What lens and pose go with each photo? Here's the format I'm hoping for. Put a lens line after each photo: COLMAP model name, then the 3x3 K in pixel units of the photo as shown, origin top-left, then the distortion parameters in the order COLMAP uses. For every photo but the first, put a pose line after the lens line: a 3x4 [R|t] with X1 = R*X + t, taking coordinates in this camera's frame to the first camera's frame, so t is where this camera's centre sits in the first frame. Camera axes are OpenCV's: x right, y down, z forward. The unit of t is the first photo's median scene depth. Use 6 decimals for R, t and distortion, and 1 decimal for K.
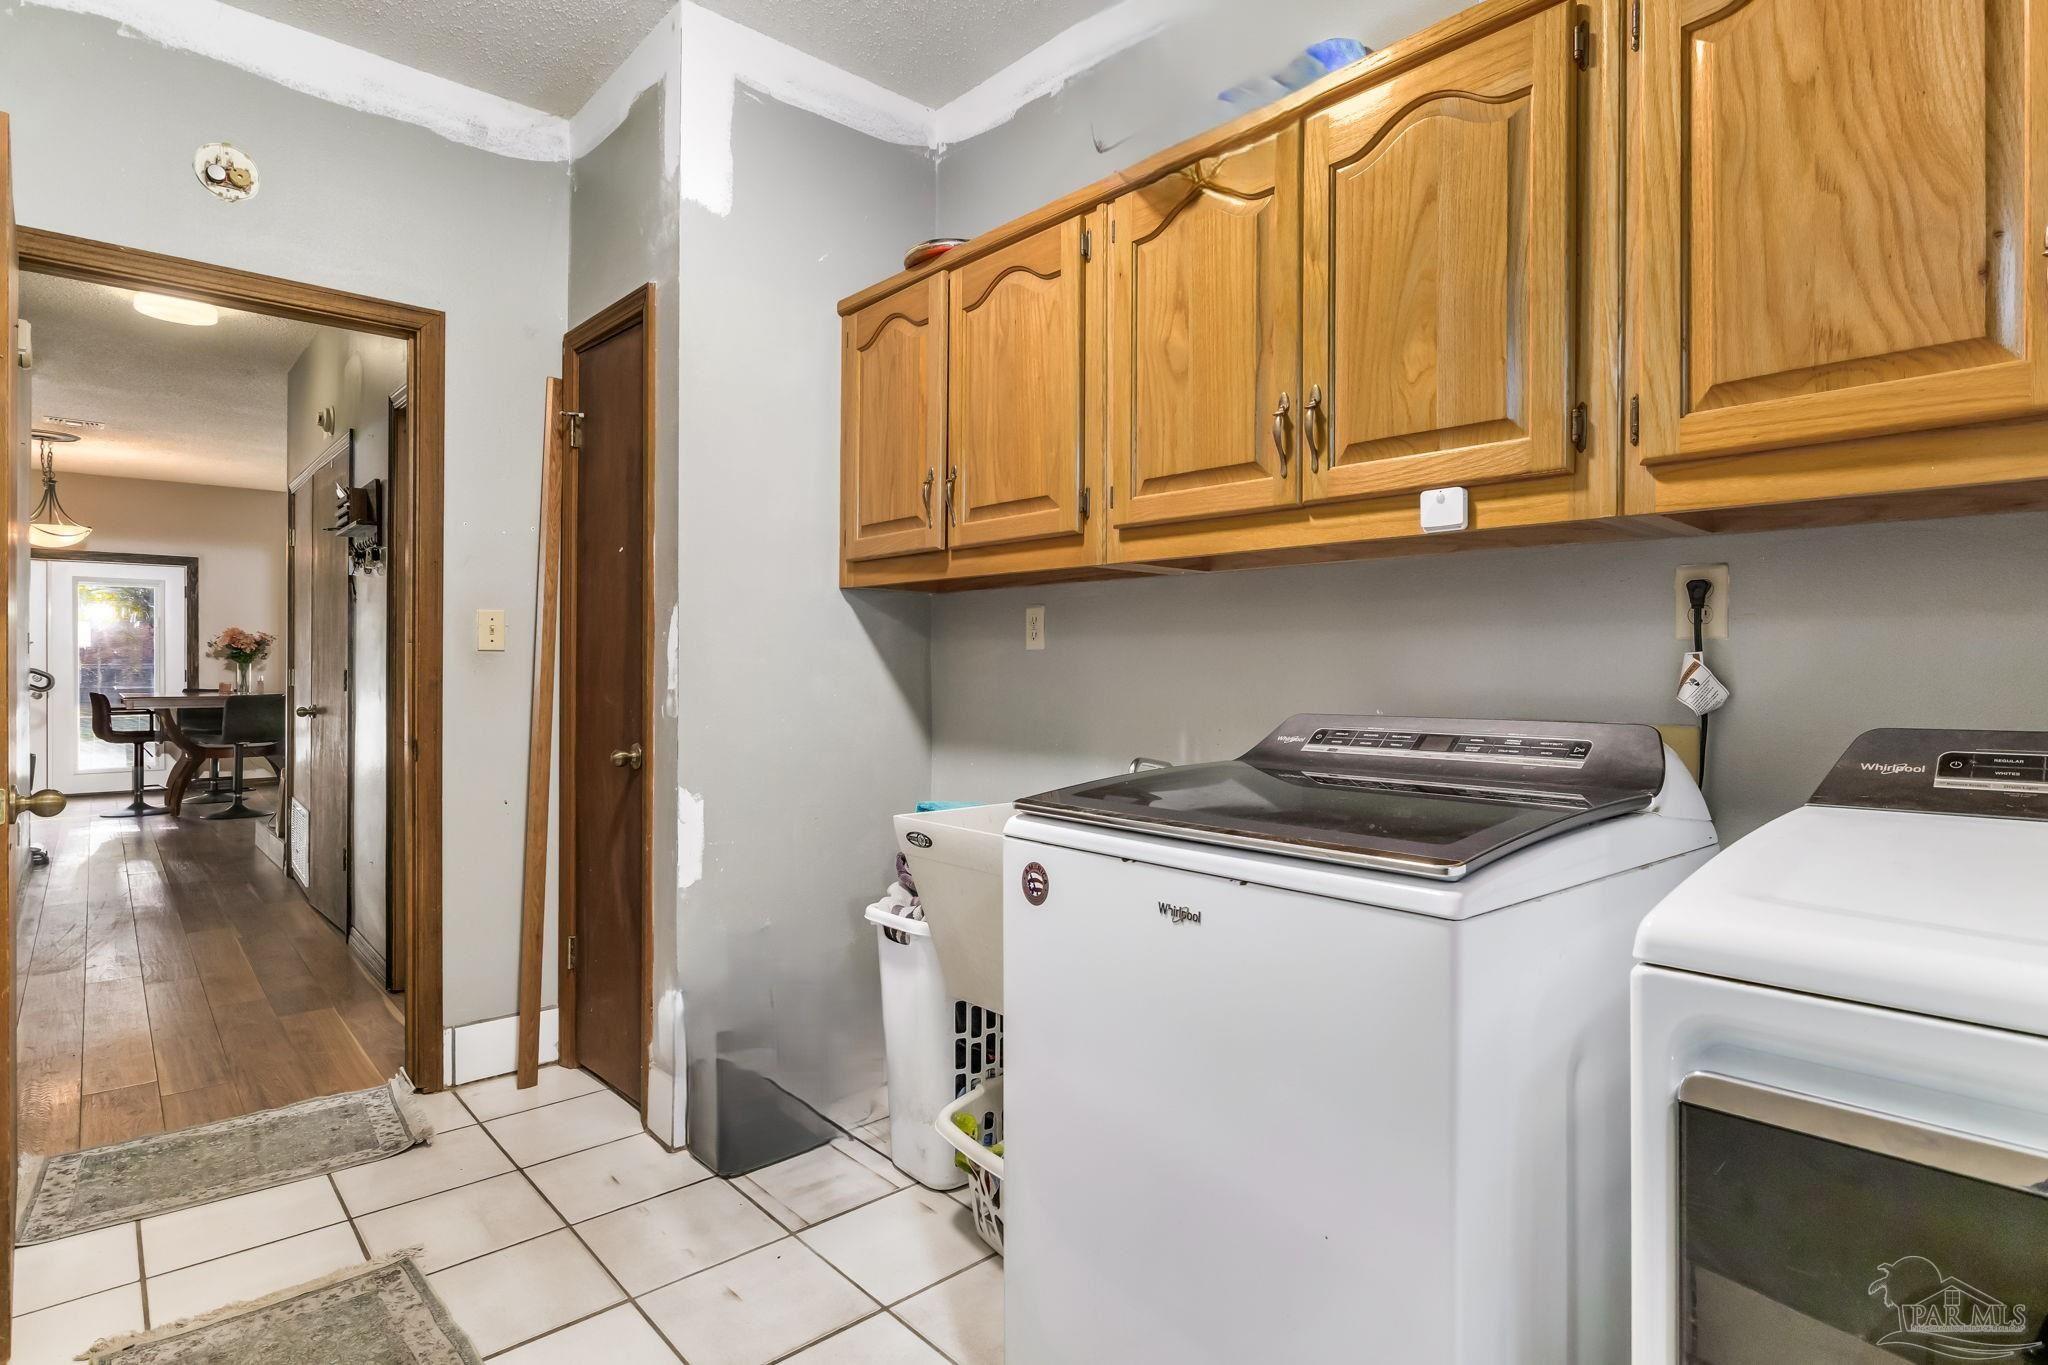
lens RADIAL K [[1044.6, 0, 1029.6], [0, 1044.6, 674.2], [0, 0, 1]] dist [-0.015681, 0.003210]
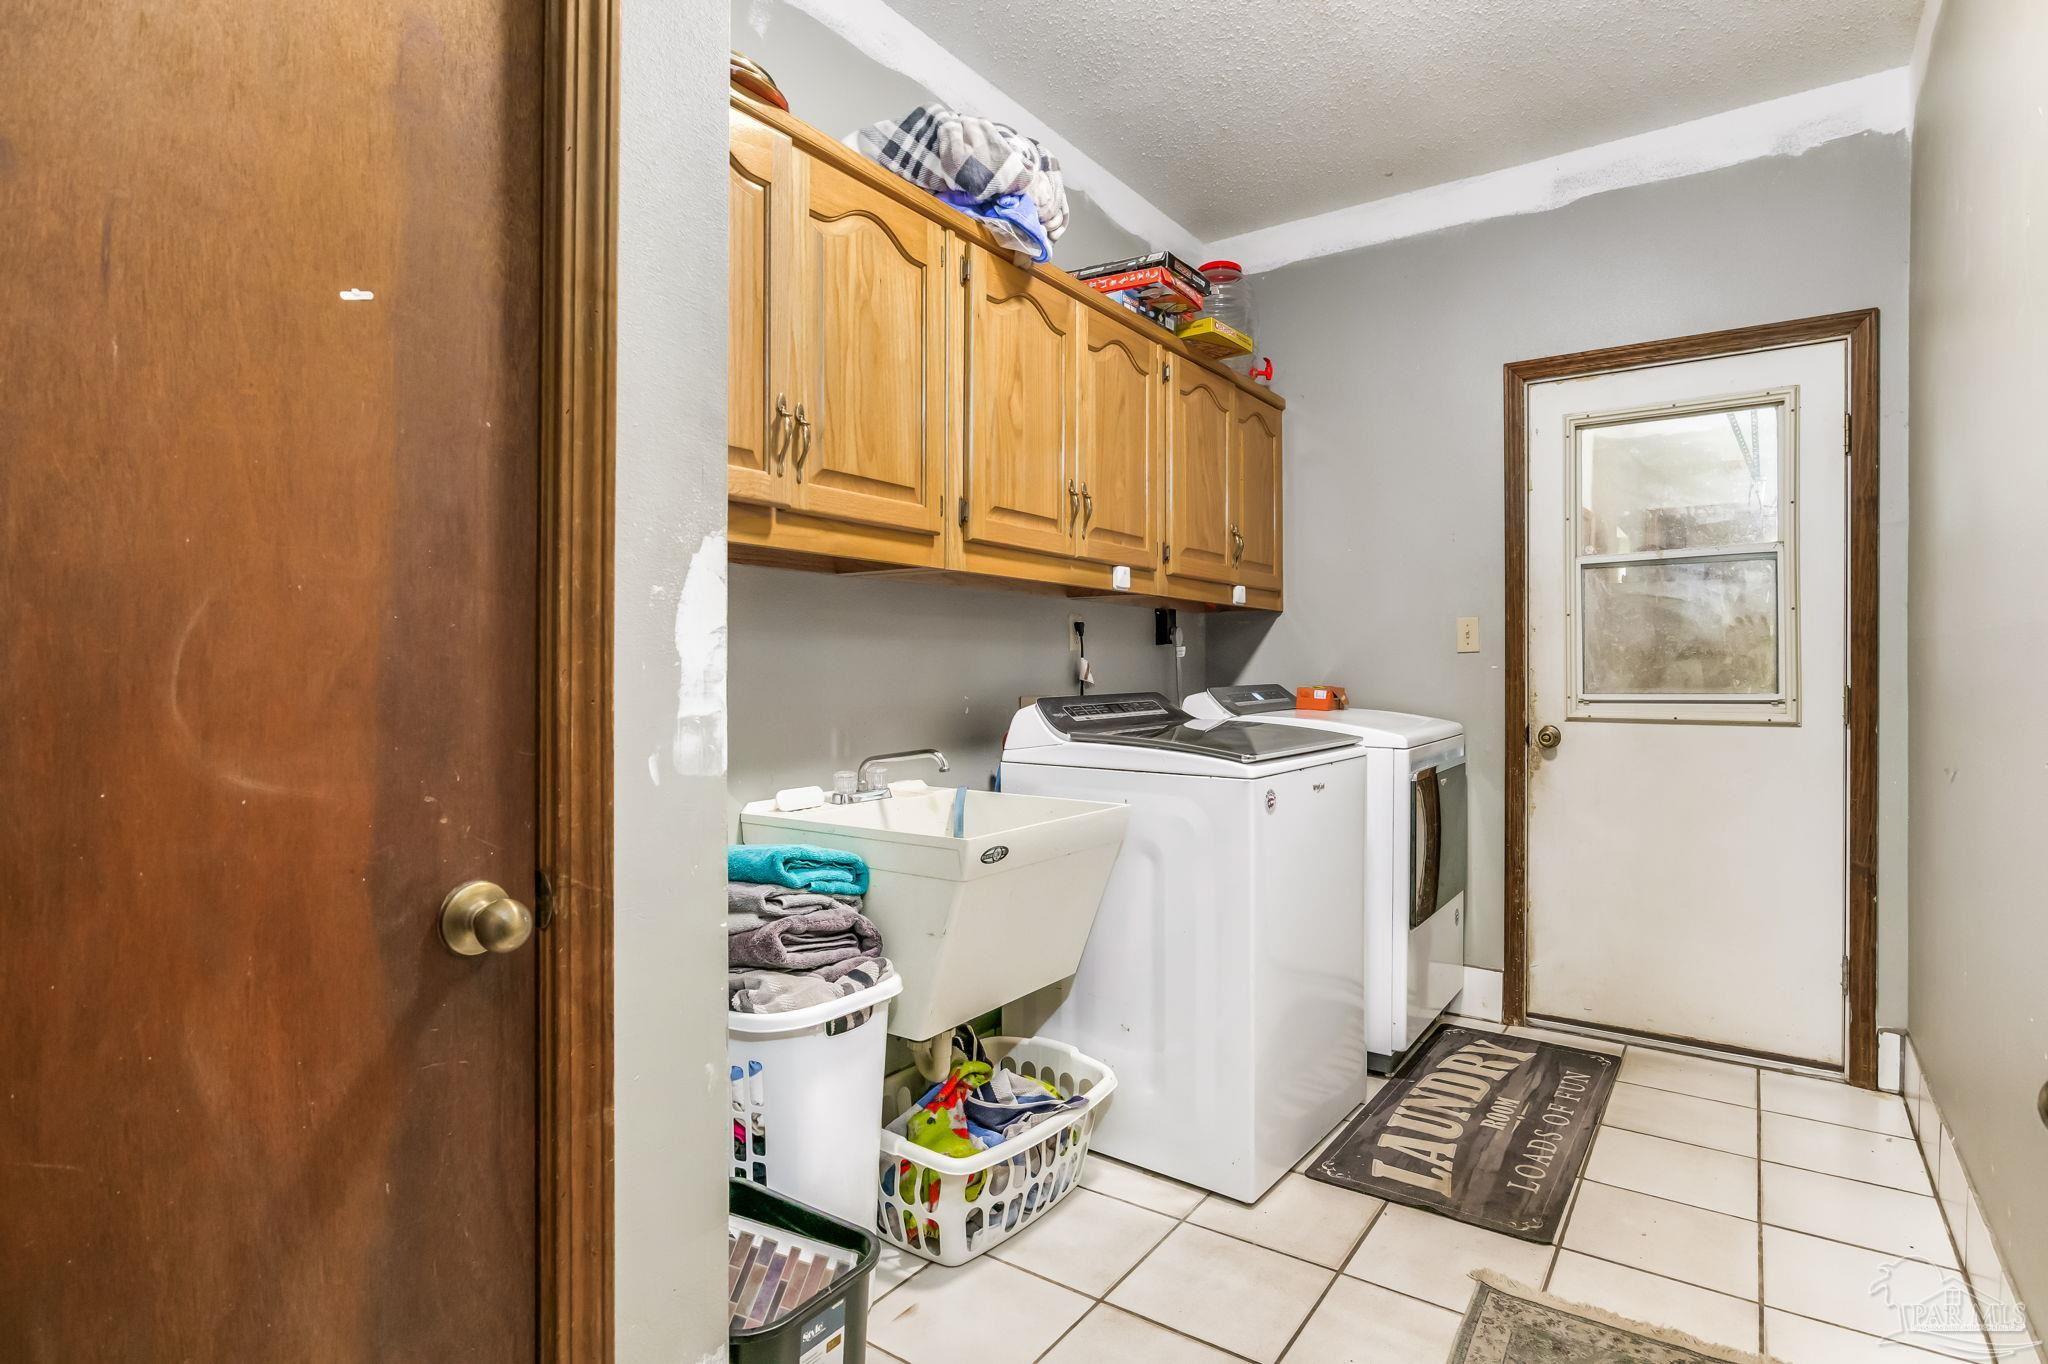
lens RADIAL K [[1044.6, 0, 1028.4], [0, 1044.6, 671.9], [0, 0, 1]] dist [-0.015681, 0.003210]
pose [[-0.210469, -0.009267, 0.977557, -0.955243], [0.002800, 0.999945, 0.010082, -0.010348], [-0.977597, 0.004859, -0.210431, 1.104208]]
